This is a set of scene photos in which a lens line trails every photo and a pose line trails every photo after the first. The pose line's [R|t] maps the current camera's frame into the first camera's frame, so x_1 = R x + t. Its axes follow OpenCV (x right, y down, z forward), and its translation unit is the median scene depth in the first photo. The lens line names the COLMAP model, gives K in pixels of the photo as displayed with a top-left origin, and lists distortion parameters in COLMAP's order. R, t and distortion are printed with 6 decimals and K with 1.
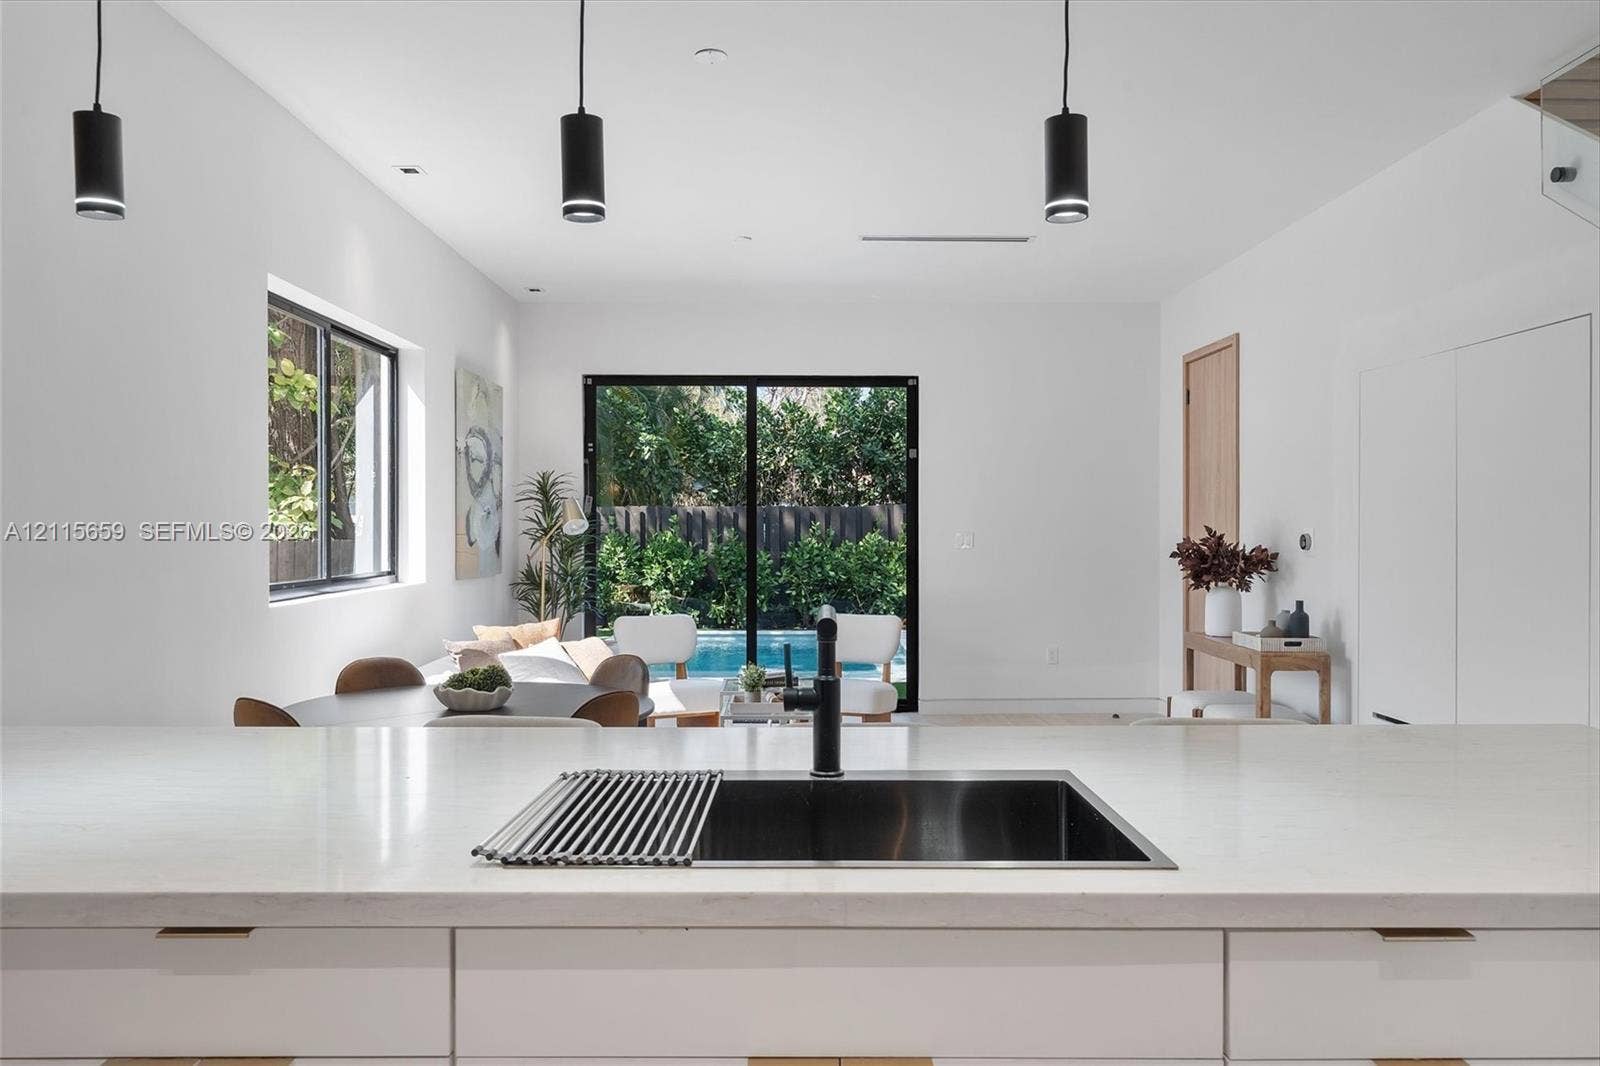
lens RADIAL K [[1144.5, 0, 800.0], [0, 1144.5, 533.0], [0, 0, 1]] dist [0.000910, 0.005442]
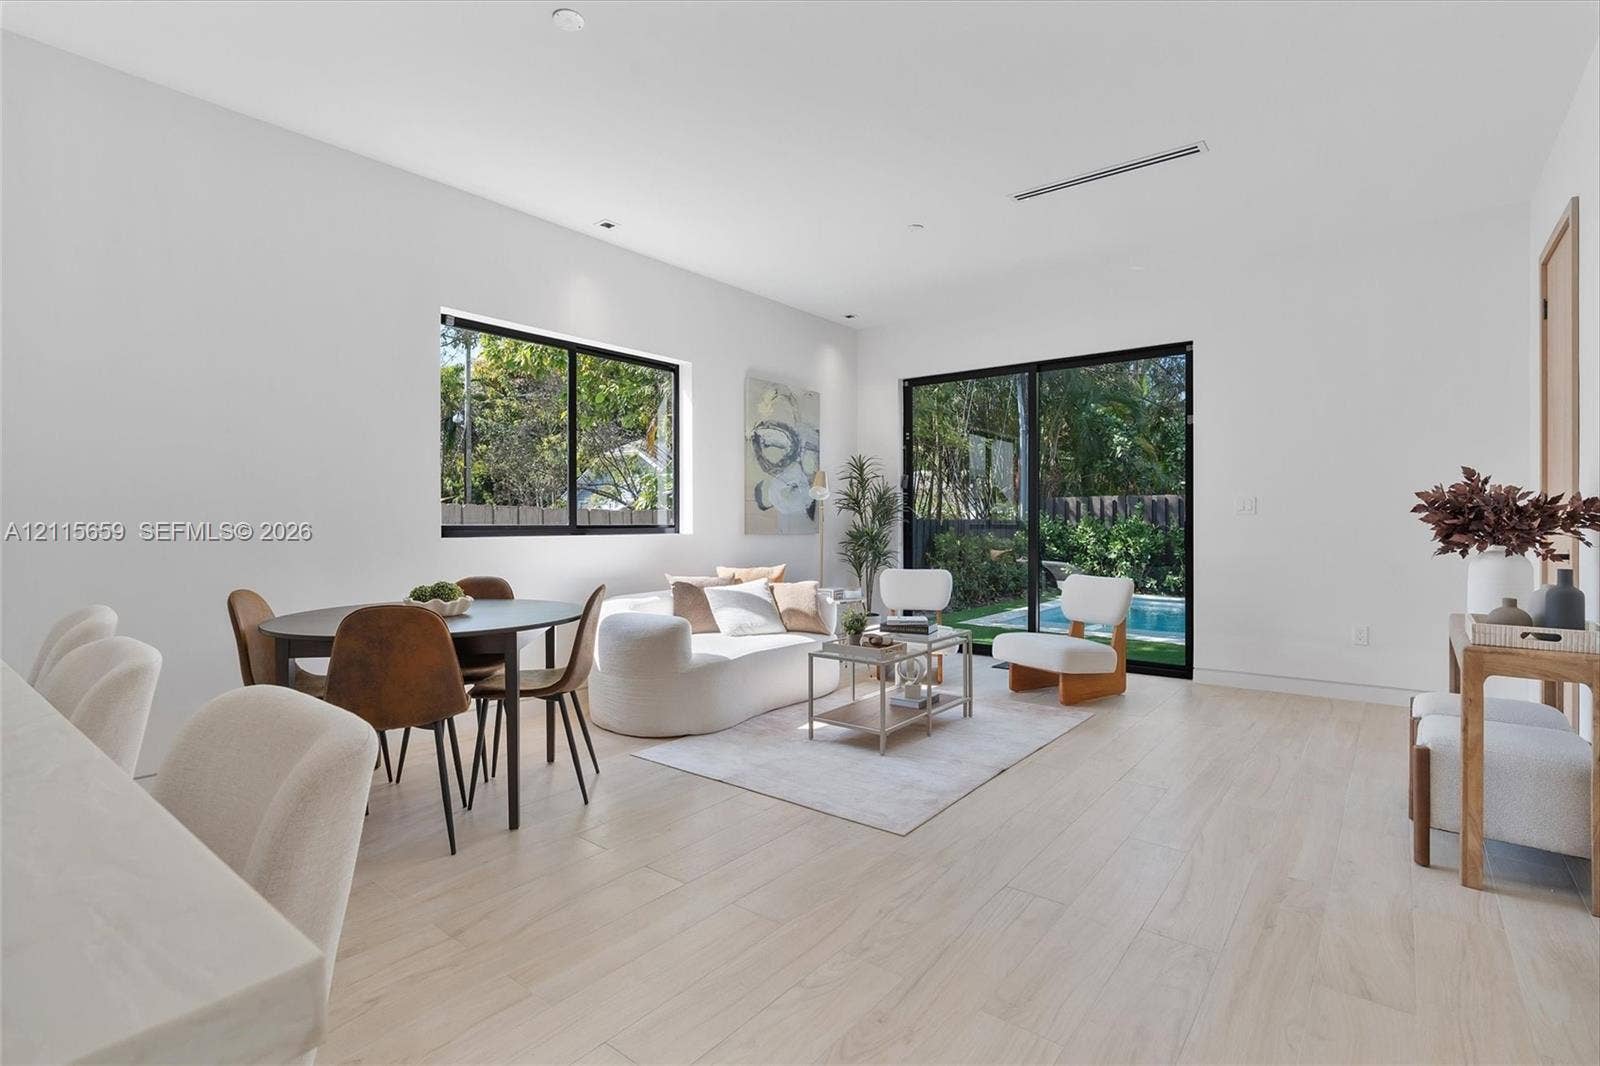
lens RADIAL K [[758.2, 0, 800.6], [0, 758.2, 524.4], [0, 0, 1]] dist [0.000094, 0.000425]
pose [[0.779517, 0.001491, -0.626379, 0.265340], [-0.003789, 0.999990, -0.002335, 0.026378], [0.626369, 0.004194, 0.779515, 0.294485]]
